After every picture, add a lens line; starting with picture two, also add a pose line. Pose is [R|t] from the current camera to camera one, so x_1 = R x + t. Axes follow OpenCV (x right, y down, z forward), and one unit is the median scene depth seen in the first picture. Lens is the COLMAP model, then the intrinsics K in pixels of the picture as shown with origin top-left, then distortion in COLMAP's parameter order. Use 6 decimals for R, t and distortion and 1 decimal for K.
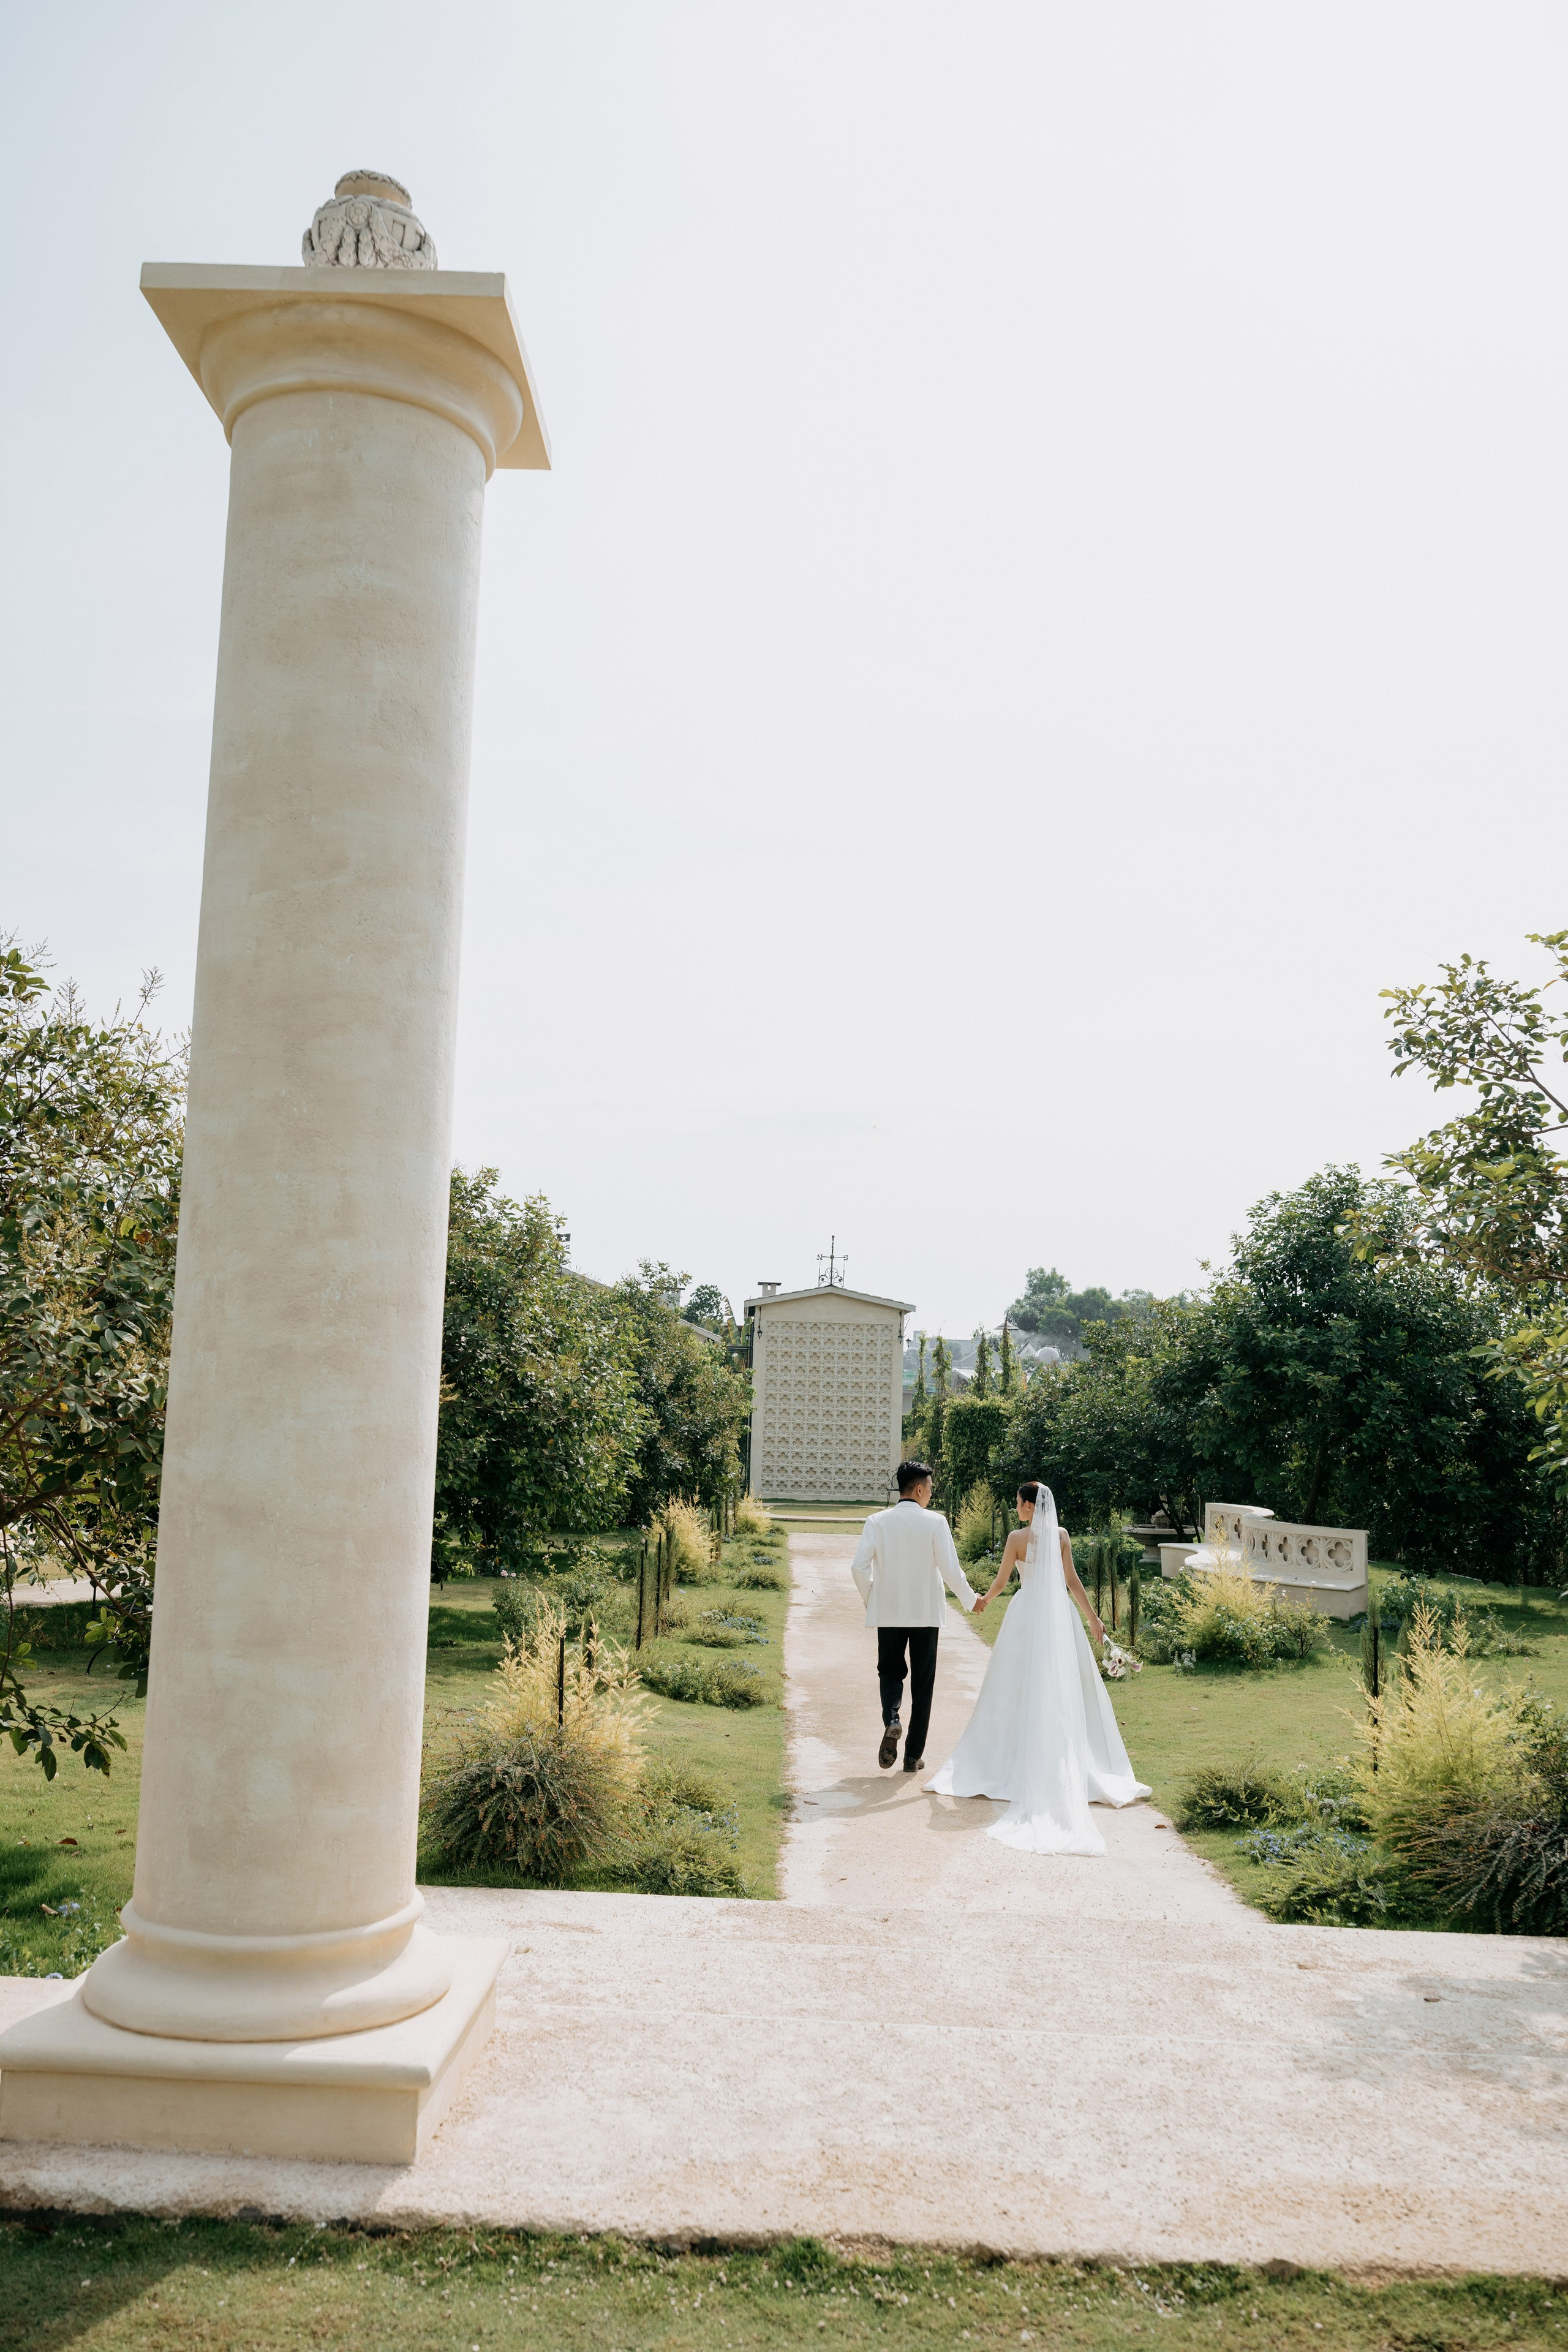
lens RADIAL K [[1967.4, 0, 776.6], [0, 1967.4, 1131.3], [0, 0, 1]] dist [0.055373, -0.086168]
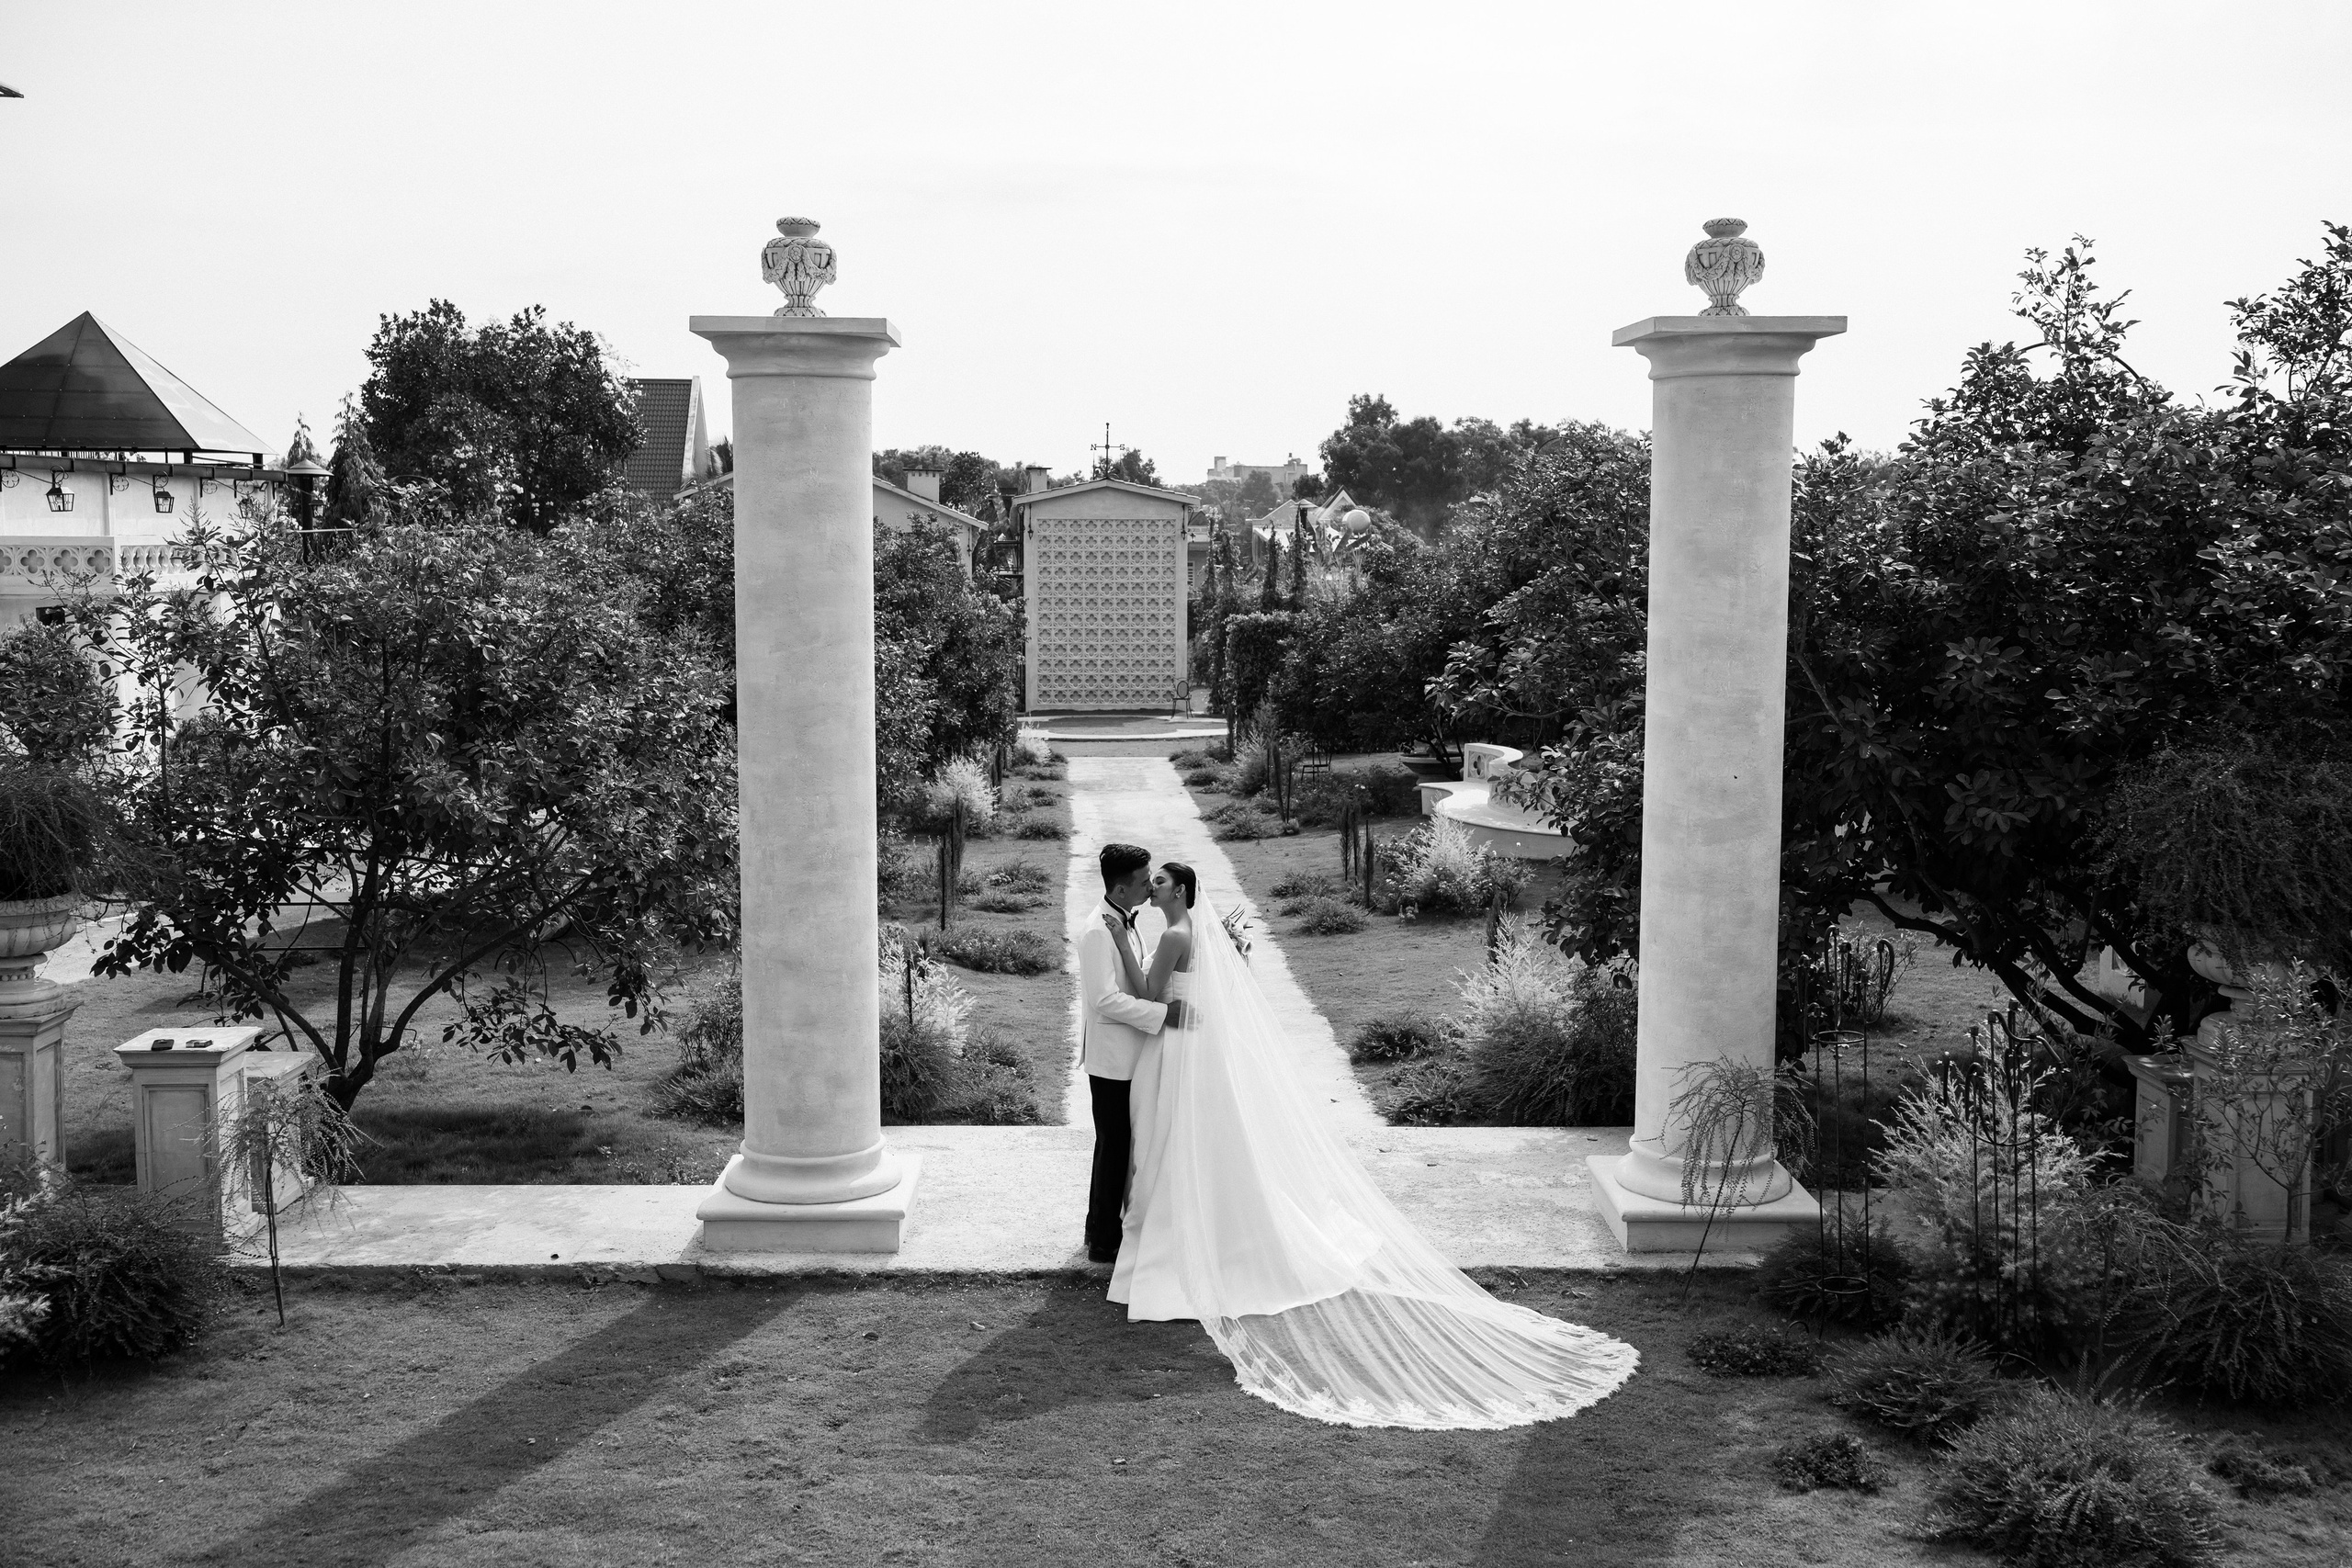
lens RADIAL K [[2339.2, 0, 1186.8], [0, 2339.2, 752.5], [0, 0, 1]] dist [0.068972, -0.156938]
pose [[0.997912, -0.033778, 0.055046, 0.003765], [0.020937, 0.975493, 0.219032, -0.200017], [-0.061096, -0.217422, 0.974164, -0.492468]]
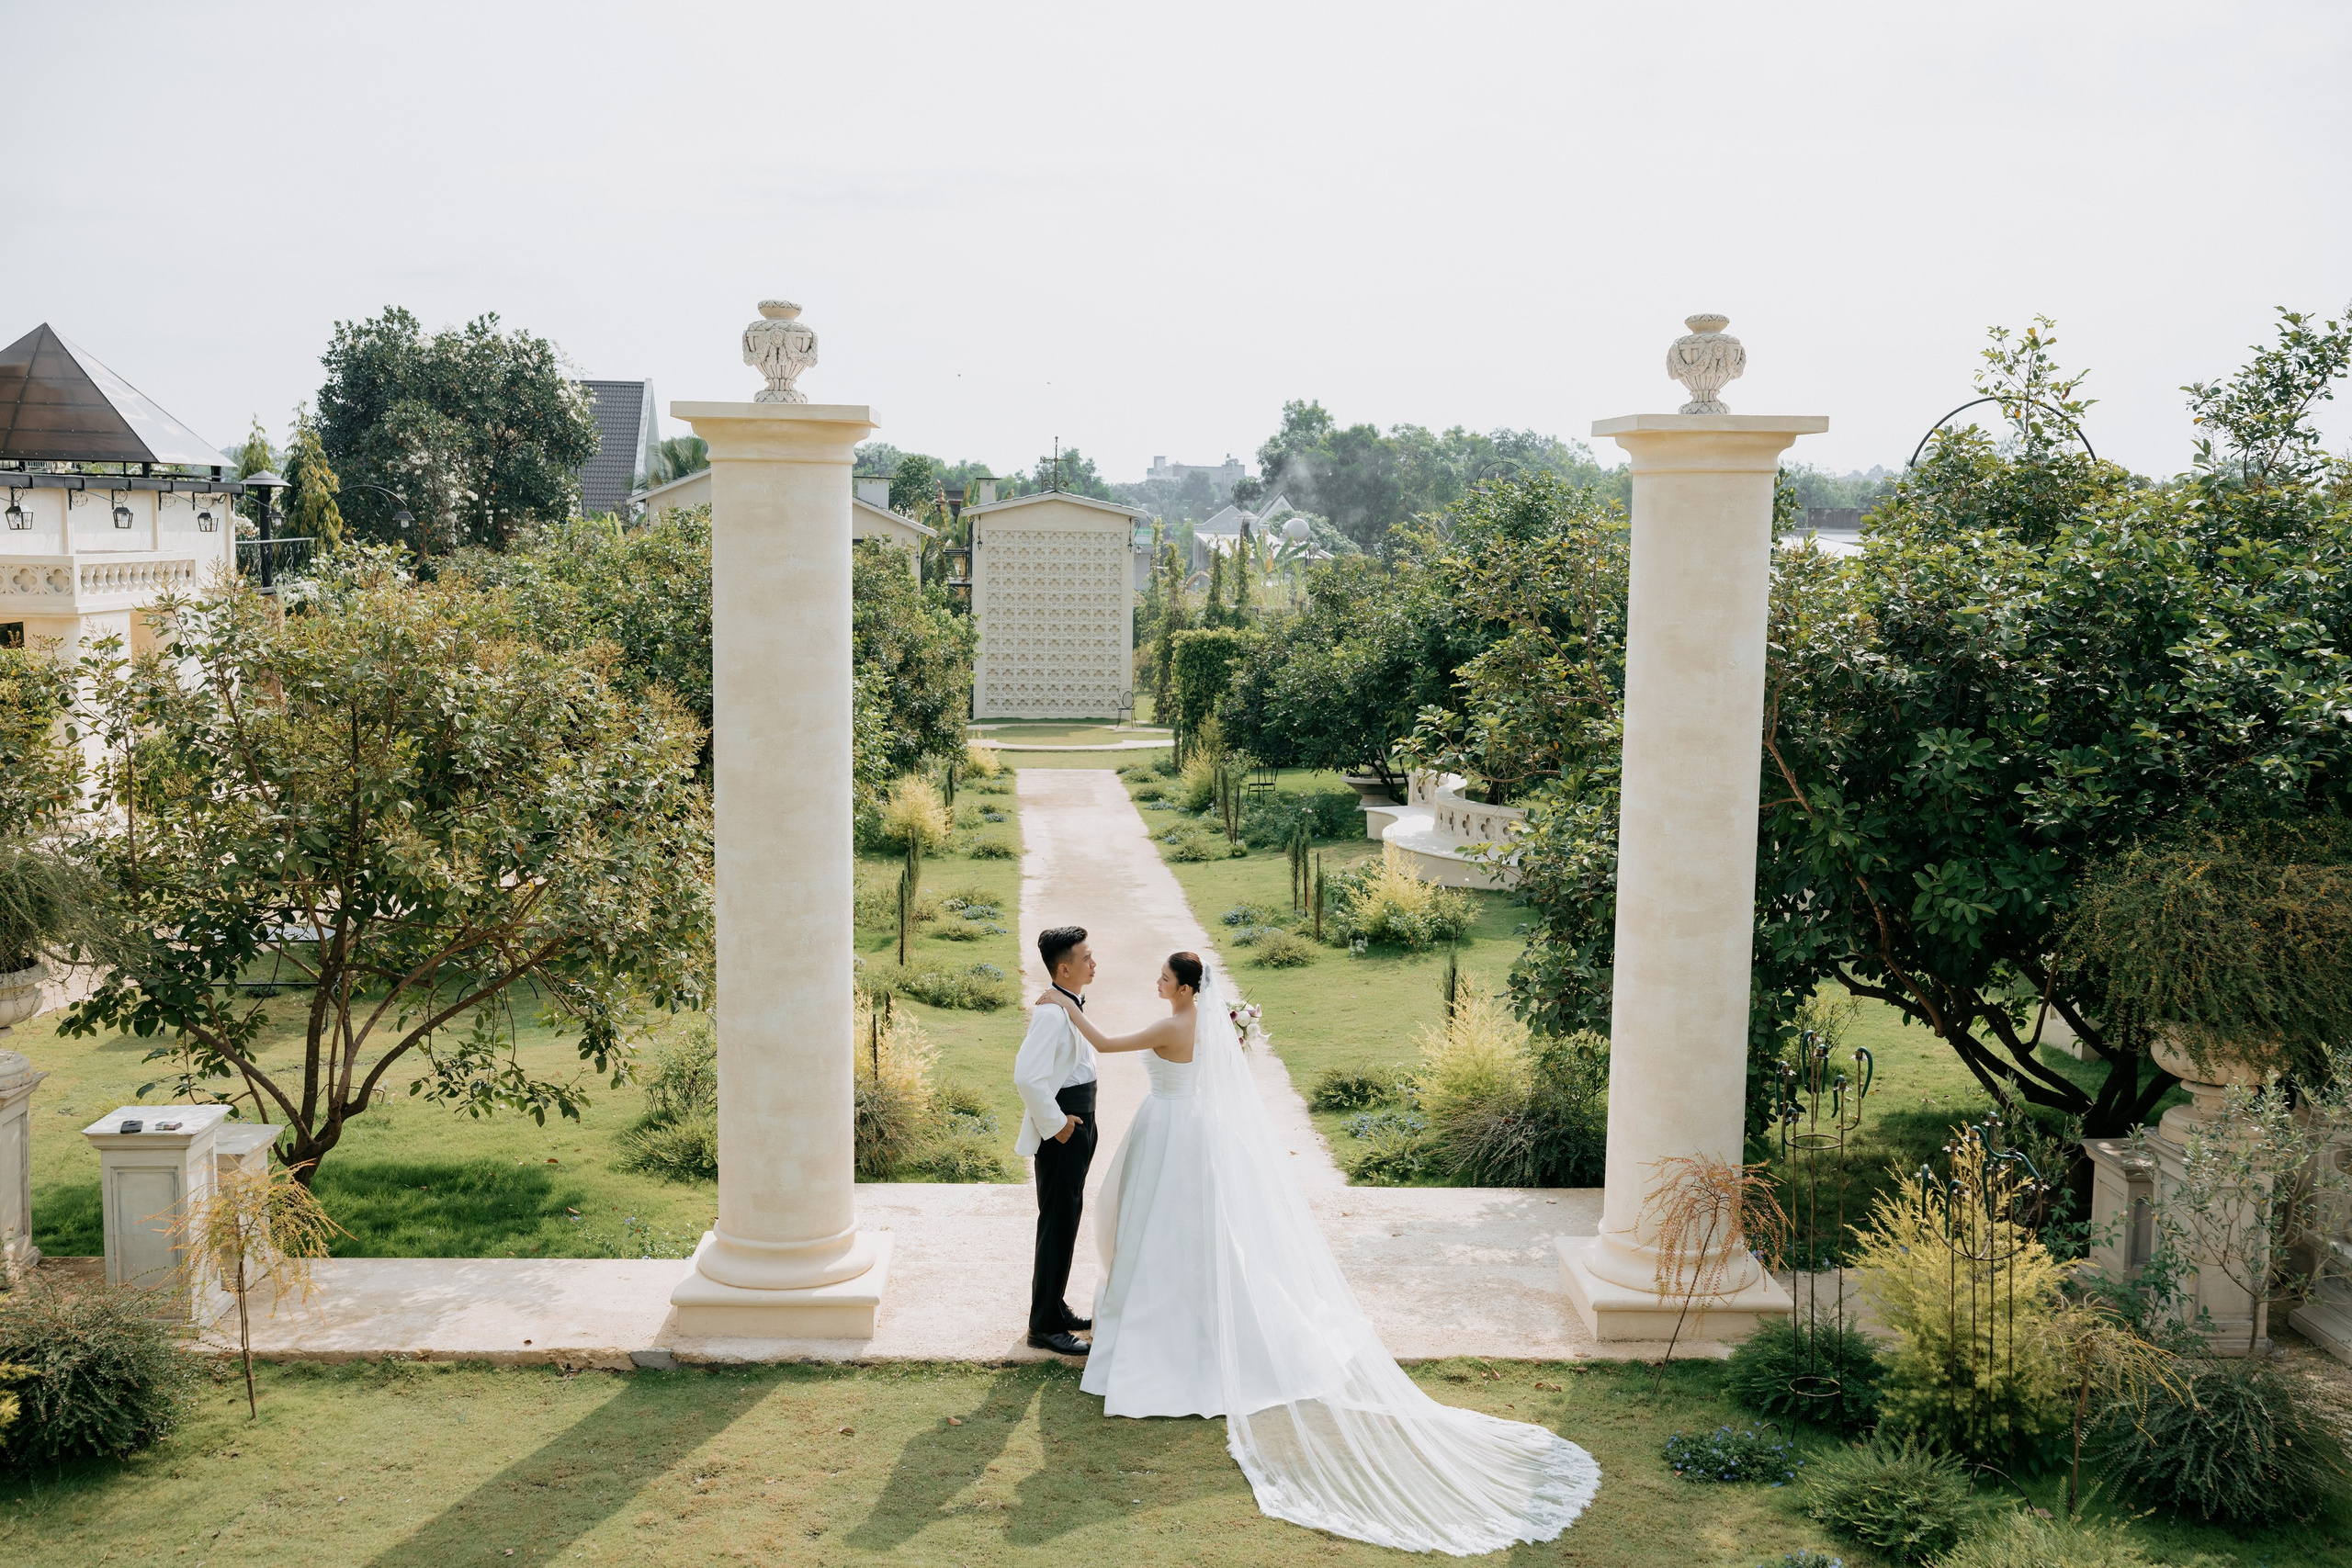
lens RADIAL K [[2283.4, 0, 1176.0], [0, 2283.4, 784.0], [0, 0, 1]] dist [0.056337, -0.115202]
pose [[0.996741, -0.025188, 0.076636, -0.009378], [0.006524, 0.972062, 0.234635, -0.230337], [-0.080405, -0.233371, 0.969058, -0.462695]]
